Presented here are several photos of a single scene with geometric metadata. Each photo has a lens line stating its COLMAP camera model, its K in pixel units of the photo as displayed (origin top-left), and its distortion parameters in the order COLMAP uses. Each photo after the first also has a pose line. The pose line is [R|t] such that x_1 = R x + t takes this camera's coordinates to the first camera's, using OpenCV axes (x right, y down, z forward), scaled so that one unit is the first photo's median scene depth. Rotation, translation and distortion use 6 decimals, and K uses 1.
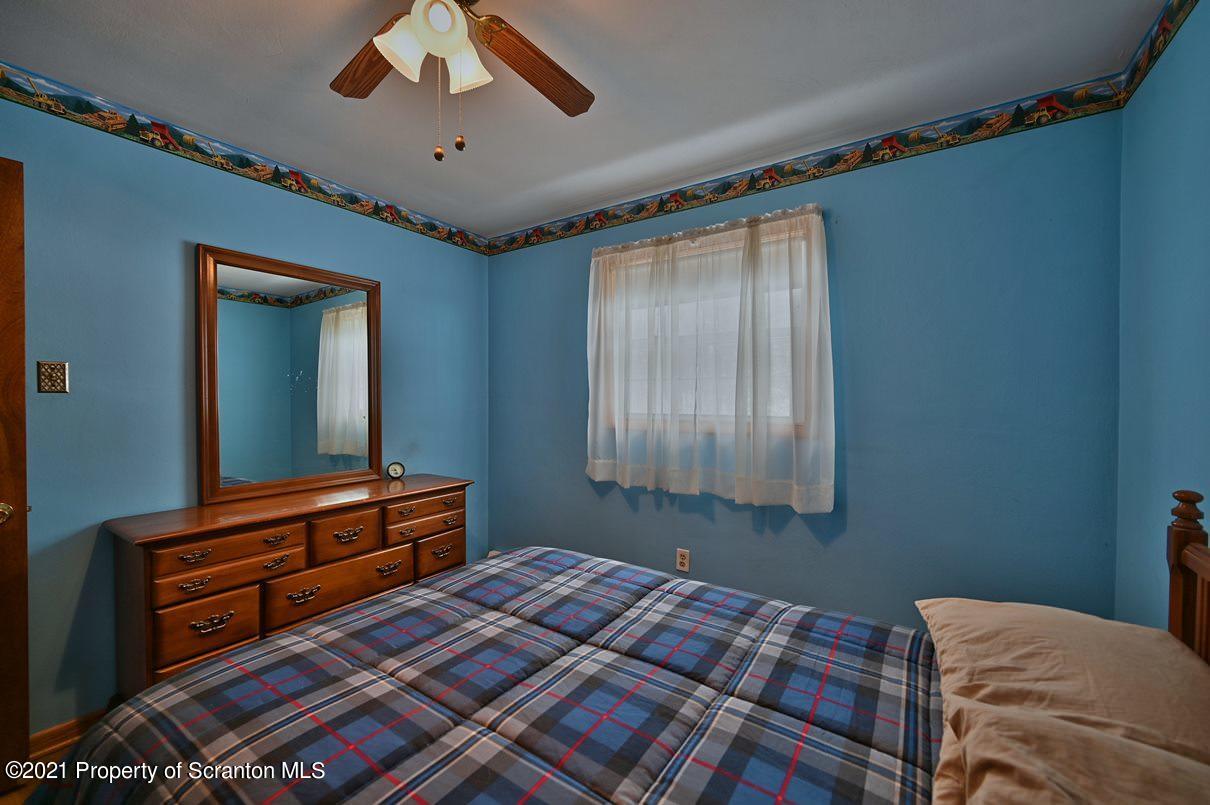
lens RADIAL K [[477.2, 0, 606.7], [0, 477.2, 403.0], [0, 0, 1]] dist [-0.003140, 0.000460]
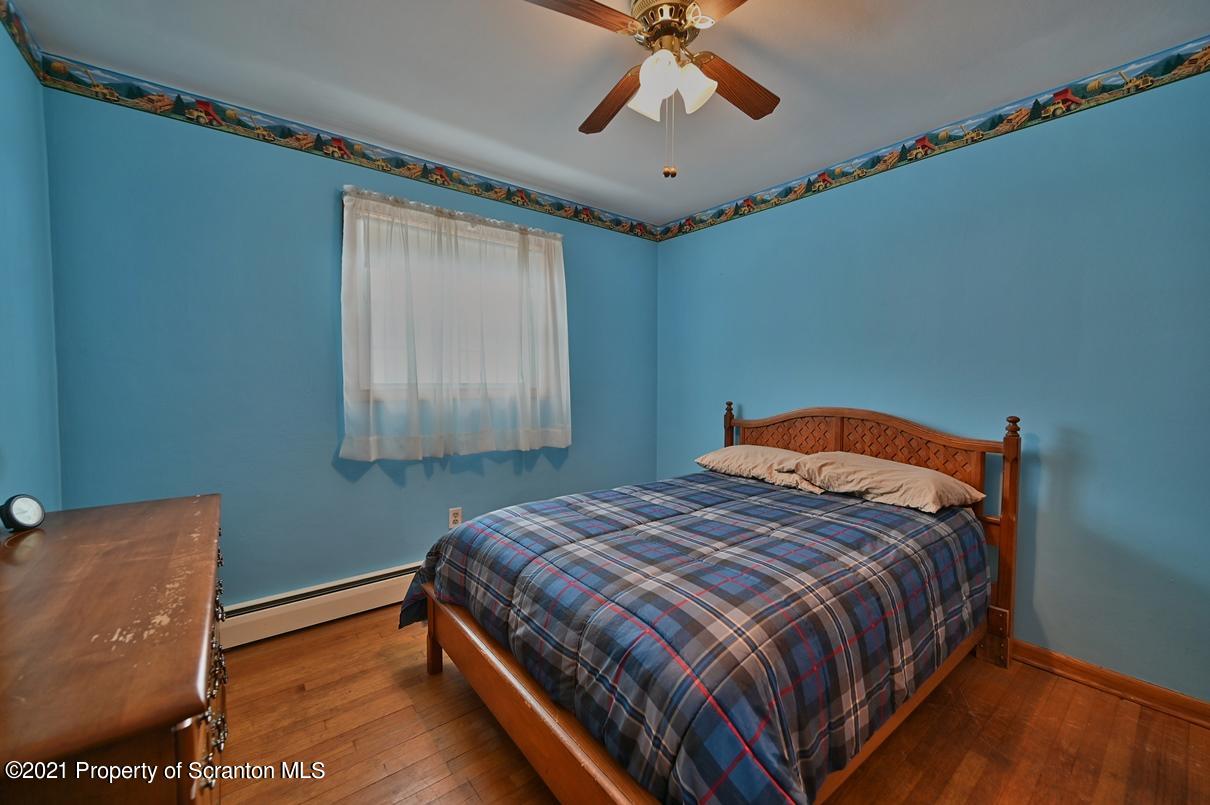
lens RADIAL K [[477.2, 0, 609.2], [0, 477.2, 399.1], [0, 0, 1]] dist [-0.003140, 0.000460]
pose [[0.305394, -0.038466, 0.951449, -0.818918], [0.004070, 0.999227, 0.039091, 0.021363], [-0.952217, -0.008066, 0.305315, 0.371502]]
